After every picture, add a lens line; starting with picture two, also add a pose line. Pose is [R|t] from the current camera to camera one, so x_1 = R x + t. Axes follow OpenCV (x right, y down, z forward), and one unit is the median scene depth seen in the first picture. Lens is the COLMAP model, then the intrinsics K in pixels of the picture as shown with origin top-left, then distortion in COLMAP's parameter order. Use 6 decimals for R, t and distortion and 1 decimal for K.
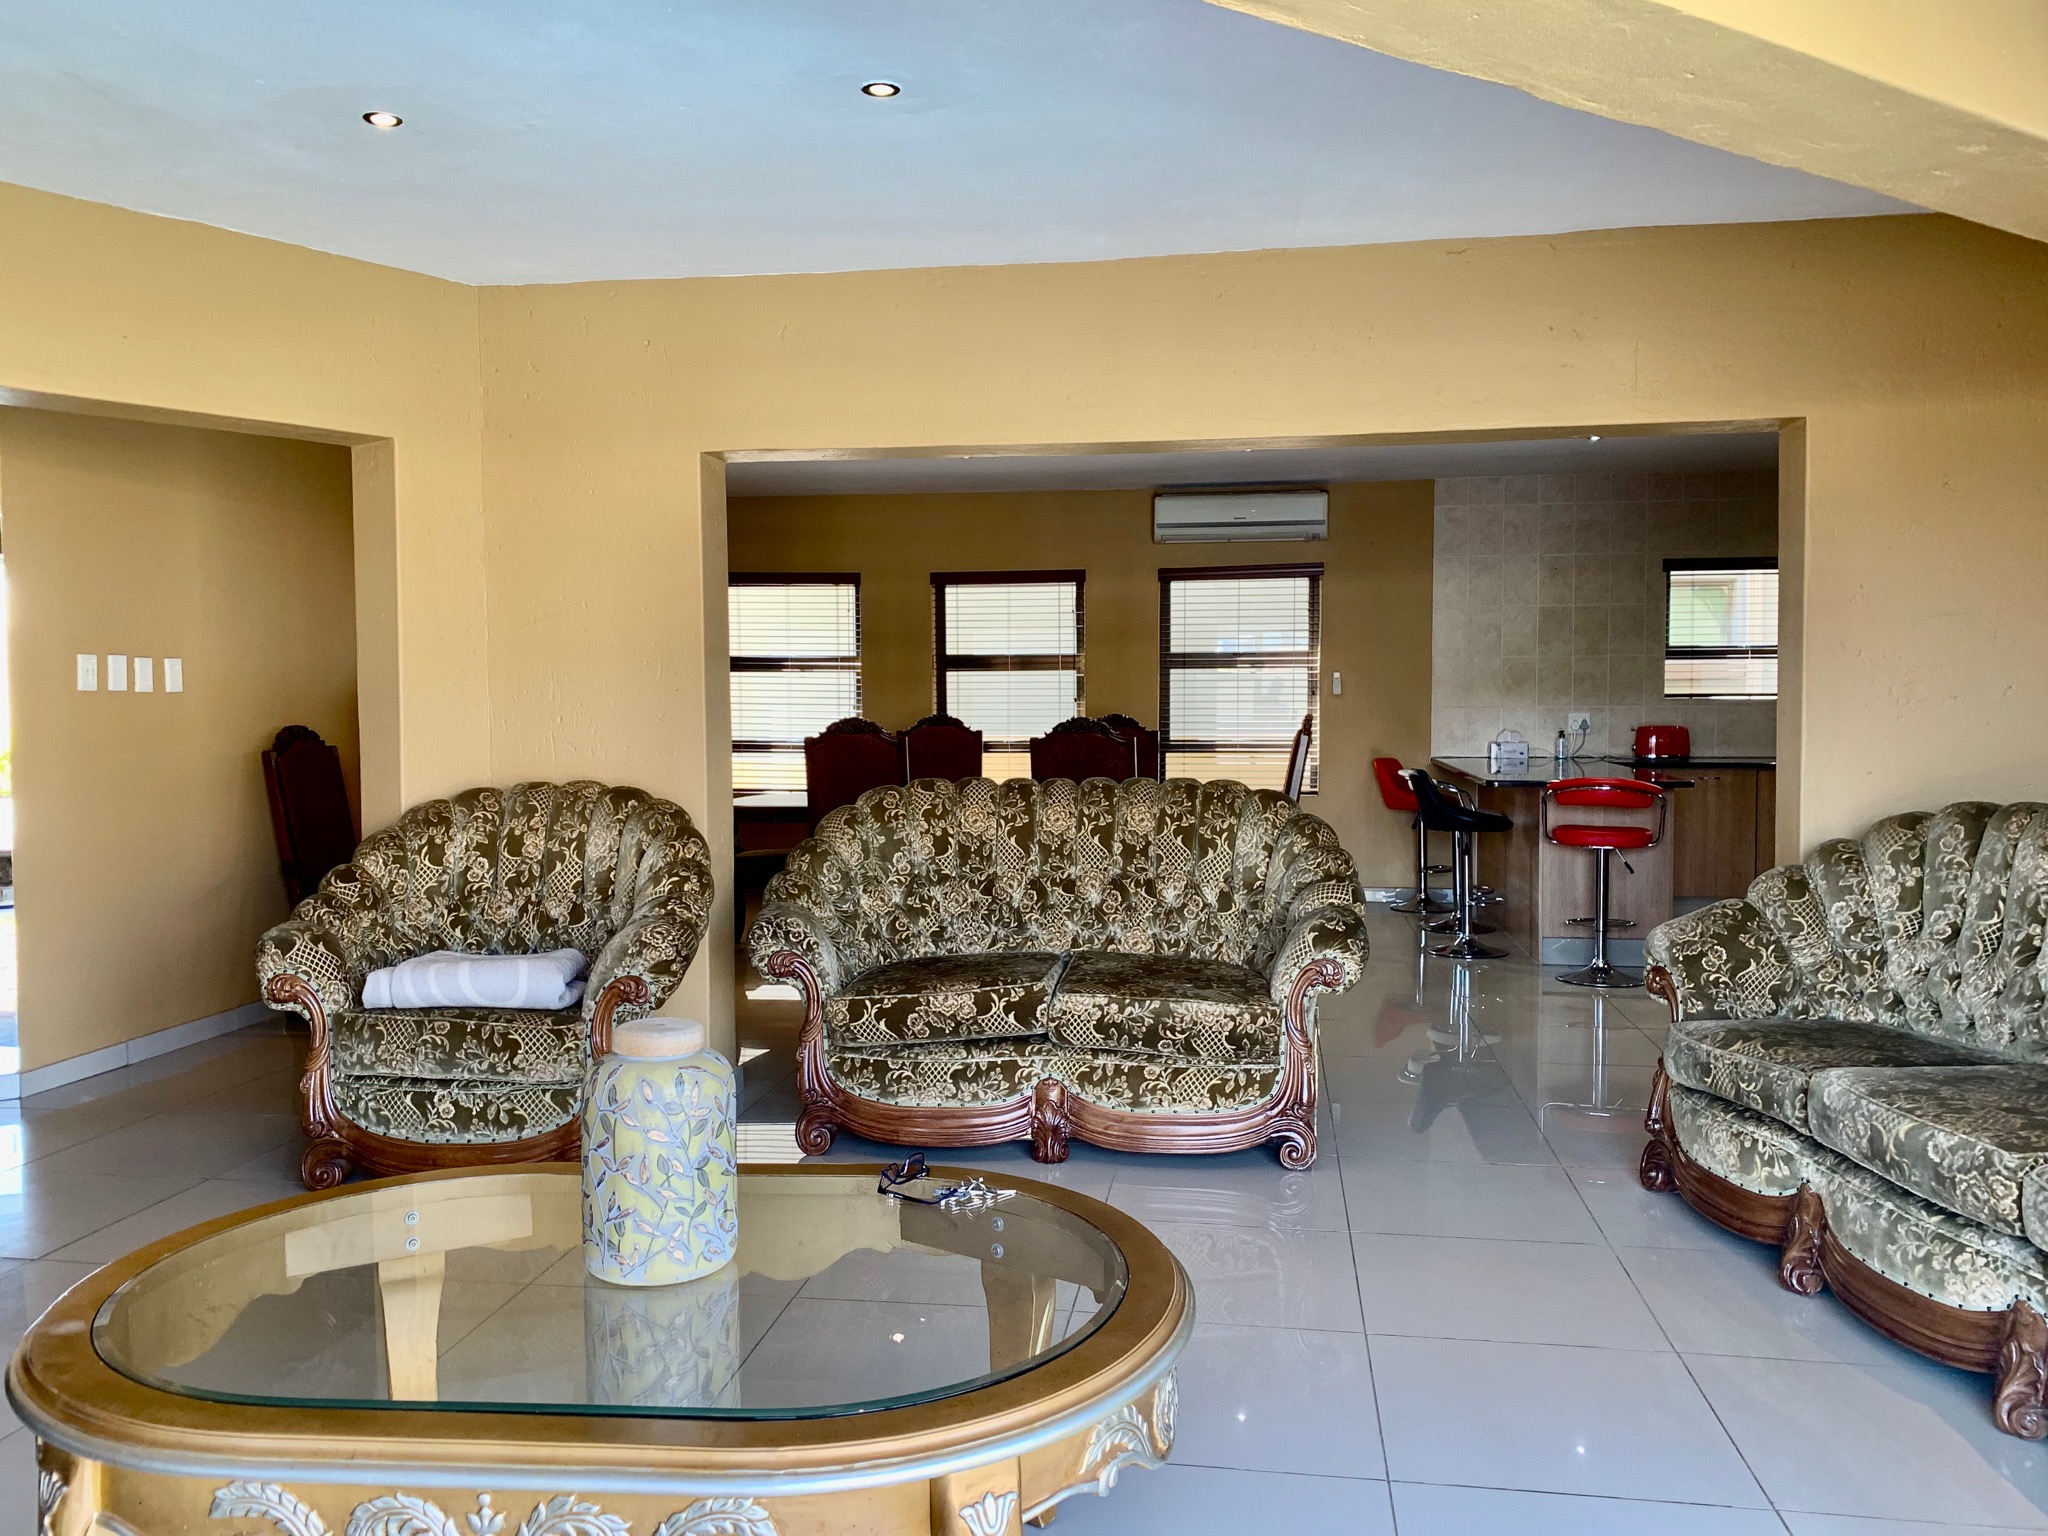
lens RADIAL K [[1569.3, 0, 1028.1], [0, 1569.3, 767.8], [0, 0, 1]] dist [0.065644, -0.065342]
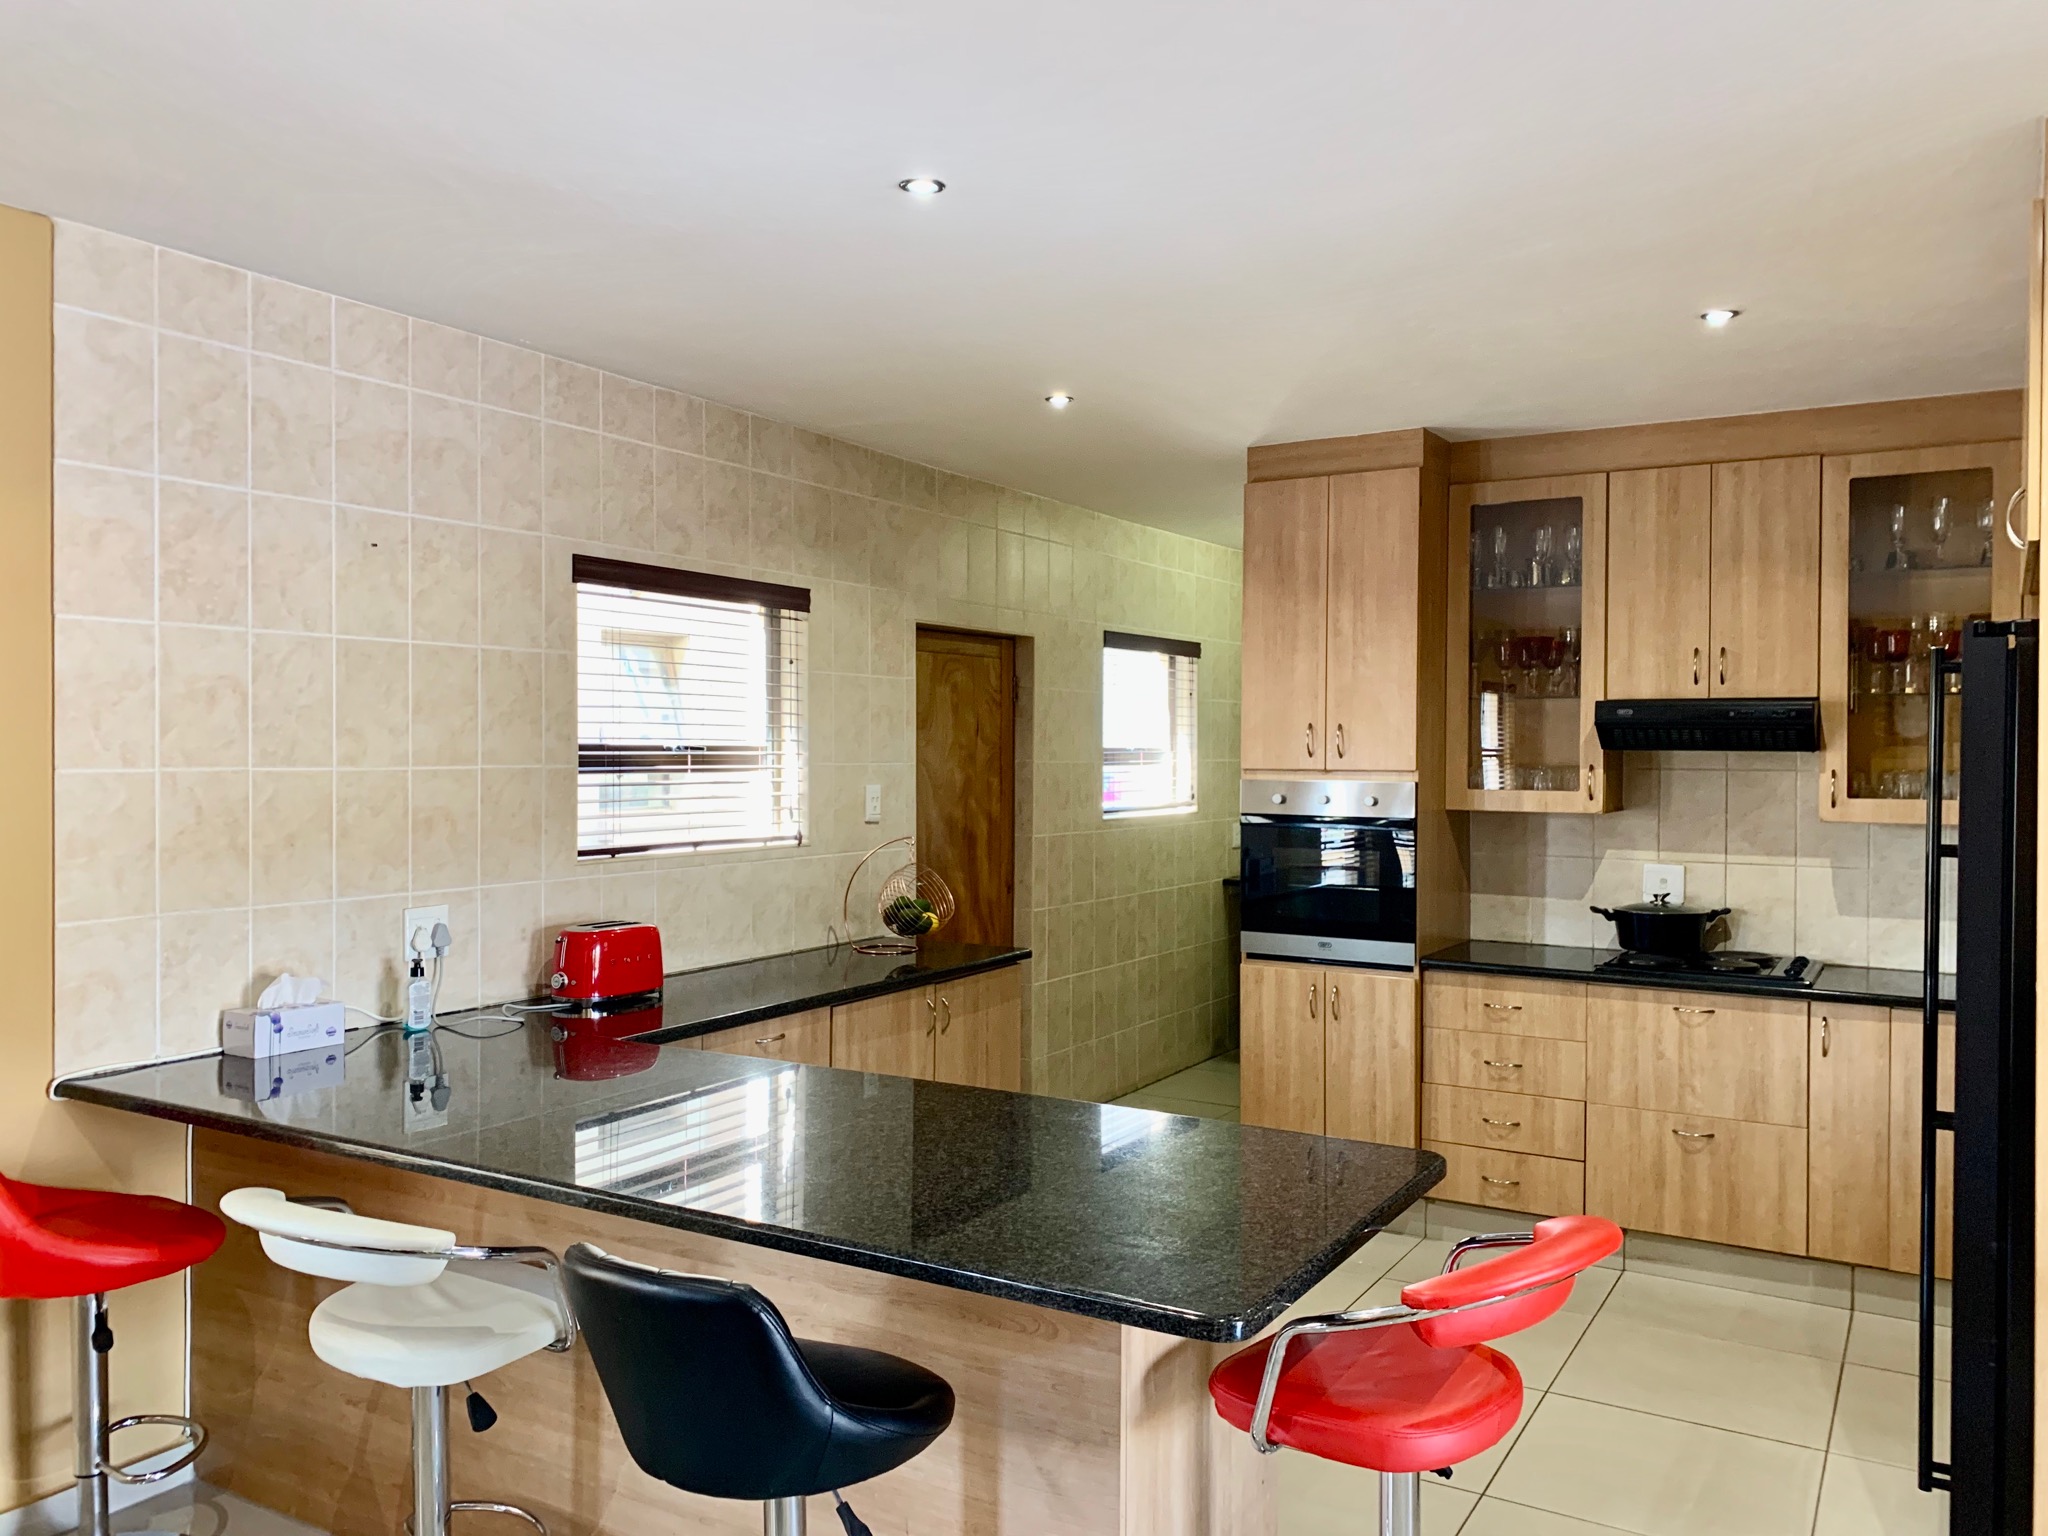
lens RADIAL K [[1569.3, 0, 1016.3], [0, 1569.3, 766.4], [0, 0, 1]] dist [0.065644, -0.065342]
pose [[0.388124, -0.004997, 0.921594, 0.063967], [0.035761, 0.999314, -0.009643, -0.117405], [-0.920913, 0.036700, 0.388037, 1.340333]]
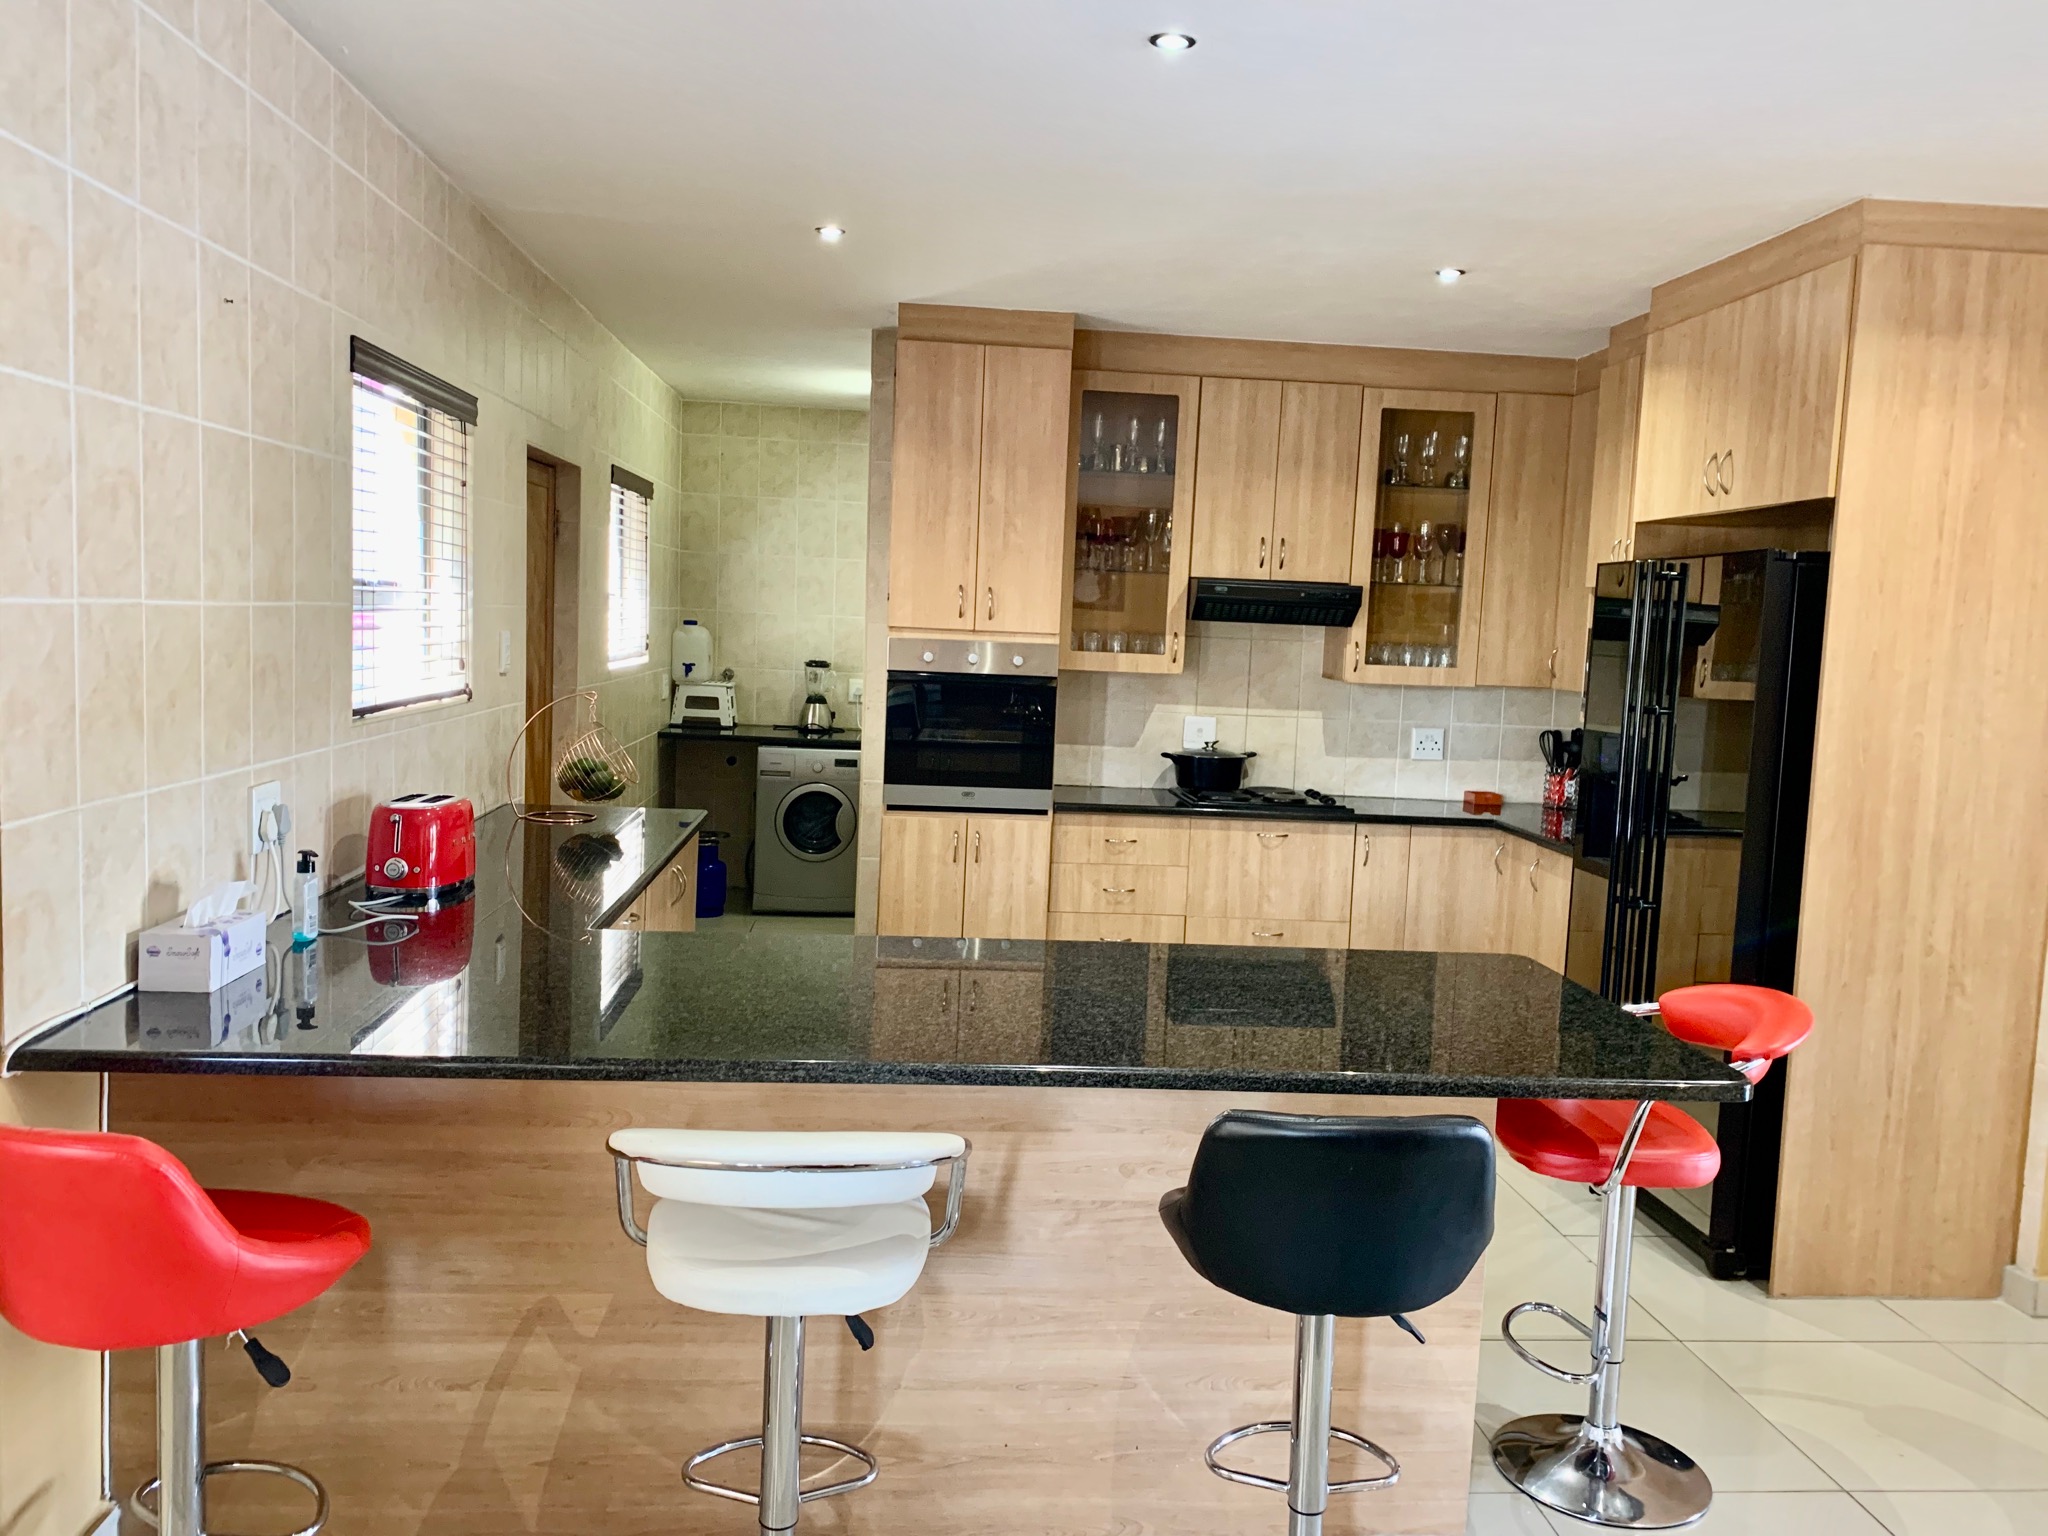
lens RADIAL K [[1569.3, 0, 1009.7], [0, 1569.3, 769.6], [0, 0, 1]] dist [0.065644, -0.065342]
pose [[-0.216914, -0.101342, 0.970916, 0.020774], [0.000776, 0.994579, 0.103985, -0.134322], [-0.976190, 0.023310, -0.215660, 1.762592]]
